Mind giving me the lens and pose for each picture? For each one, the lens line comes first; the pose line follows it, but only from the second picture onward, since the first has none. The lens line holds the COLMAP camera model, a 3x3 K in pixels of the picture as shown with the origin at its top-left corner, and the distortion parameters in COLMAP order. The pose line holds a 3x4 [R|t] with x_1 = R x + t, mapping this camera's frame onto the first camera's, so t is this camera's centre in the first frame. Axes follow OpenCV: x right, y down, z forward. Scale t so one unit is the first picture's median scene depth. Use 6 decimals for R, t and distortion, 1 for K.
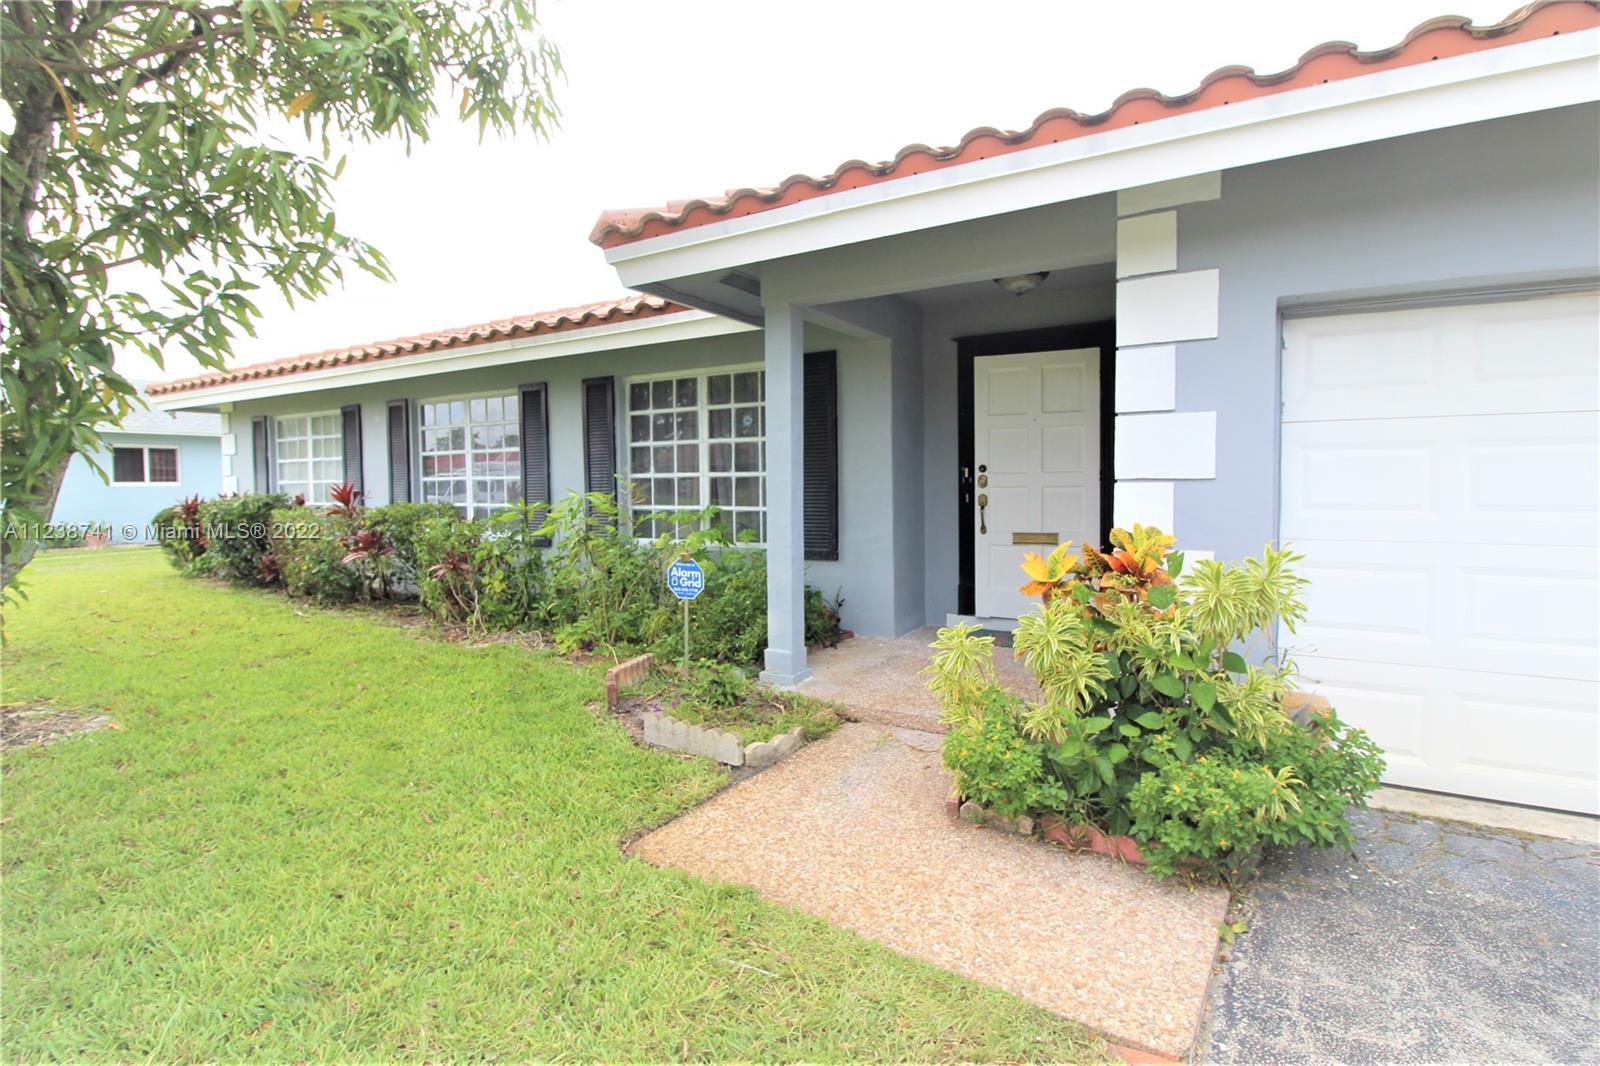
lens RADIAL K [[741.4, 0, 802.8], [0, 741.4, 528.0], [0, 0, 1]] dist [-0.015811, -0.000437]
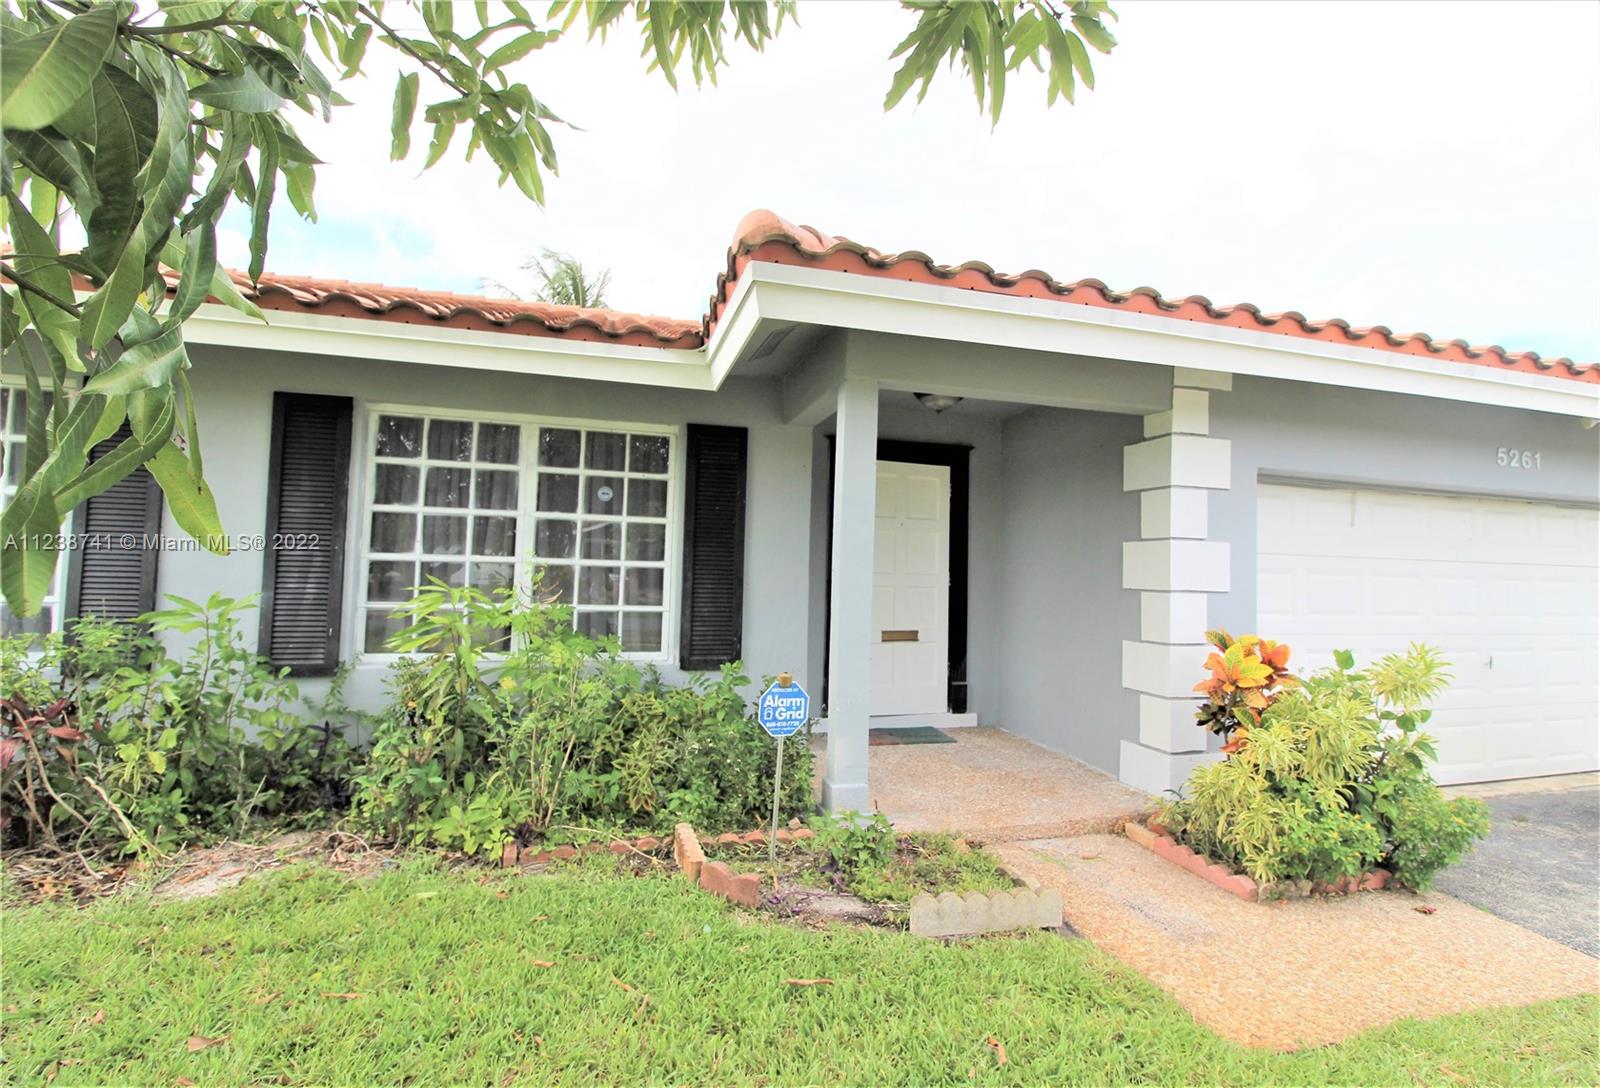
lens RADIAL K [[754.2, 0, 801.8], [0, 754.2, 539.5], [0, 0, 1]] dist [-0.013962, -0.000107]
pose [[0.685214, 0.058698, 0.725972, -0.648406], [0.011481, 0.995753, -0.091347, -0.030039], [-0.728251, 0.070927, 0.681630, 0.412080]]
